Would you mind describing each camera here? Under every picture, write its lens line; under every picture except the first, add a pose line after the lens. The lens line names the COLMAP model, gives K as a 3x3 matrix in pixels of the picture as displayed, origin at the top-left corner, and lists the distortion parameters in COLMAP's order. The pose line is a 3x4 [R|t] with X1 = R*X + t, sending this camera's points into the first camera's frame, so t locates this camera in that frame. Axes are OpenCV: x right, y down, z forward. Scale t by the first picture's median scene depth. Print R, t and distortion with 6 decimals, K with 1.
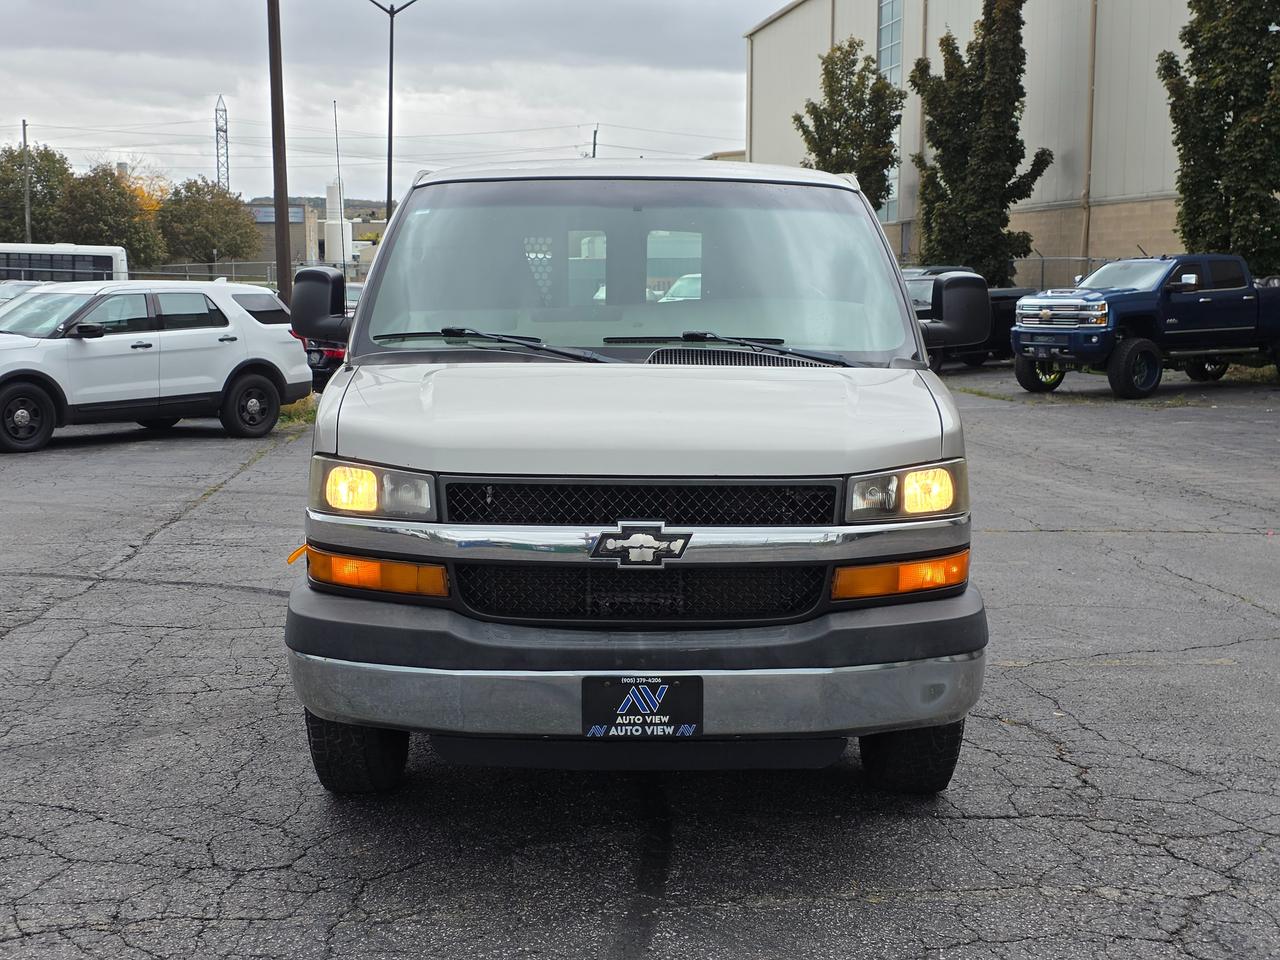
lens RADIAL K [[1721.8, 0, 631.7], [0, 1721.8, 472.0], [0, 0, 1]] dist [0.071922, 0.000000]
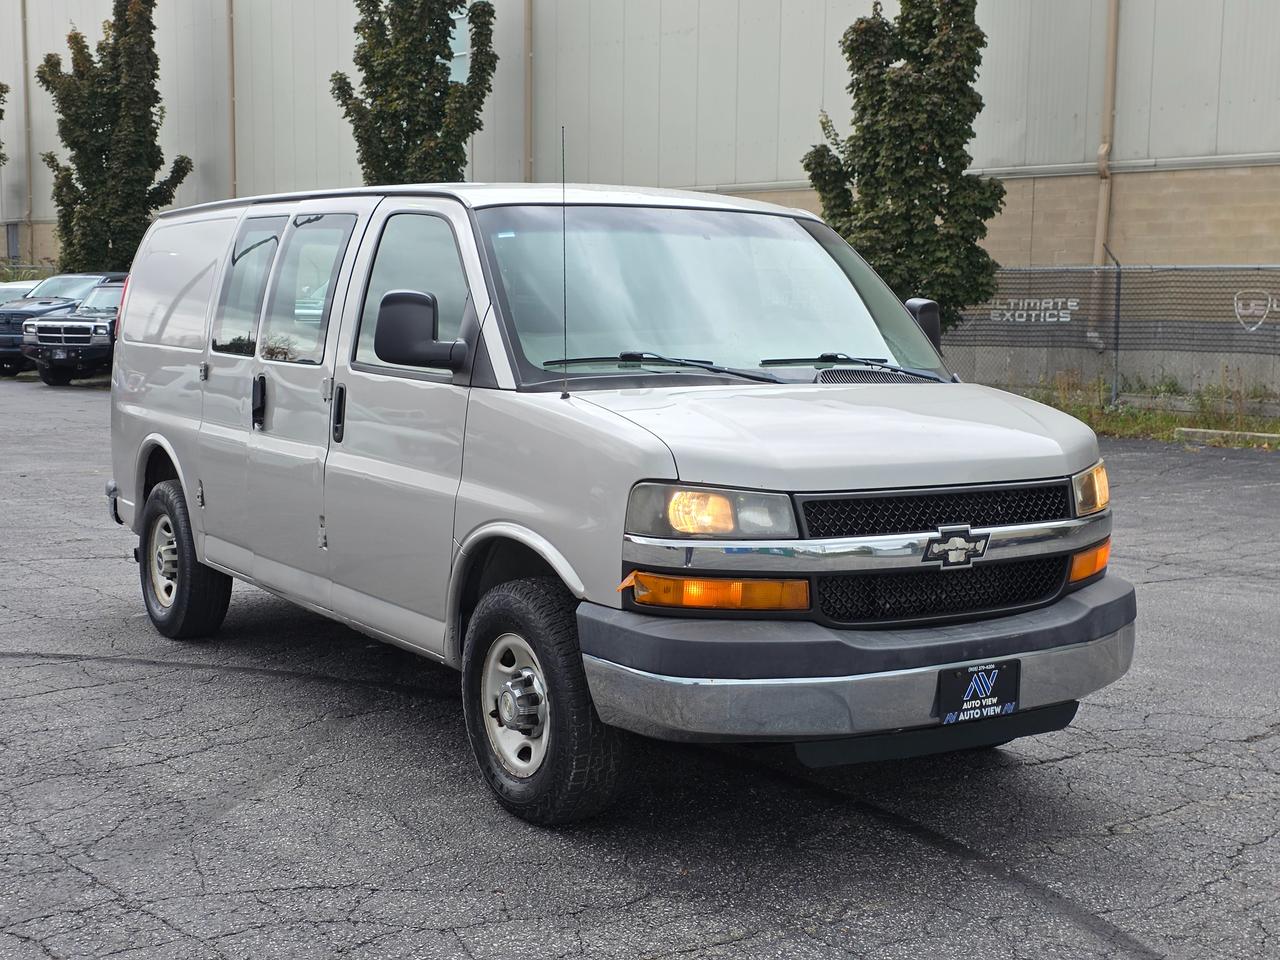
lens RADIAL K [[1721.8, 0, 636.3], [0, 1721.8, 475.8], [0, 0, 1]] dist [0.071922, 0.000000]
pose [[0.848457, -0.049643, 0.526931, -0.567985], [0.050141, 0.998653, 0.013348, -0.021698], [-0.526884, 0.015095, 0.849803, 0.122310]]
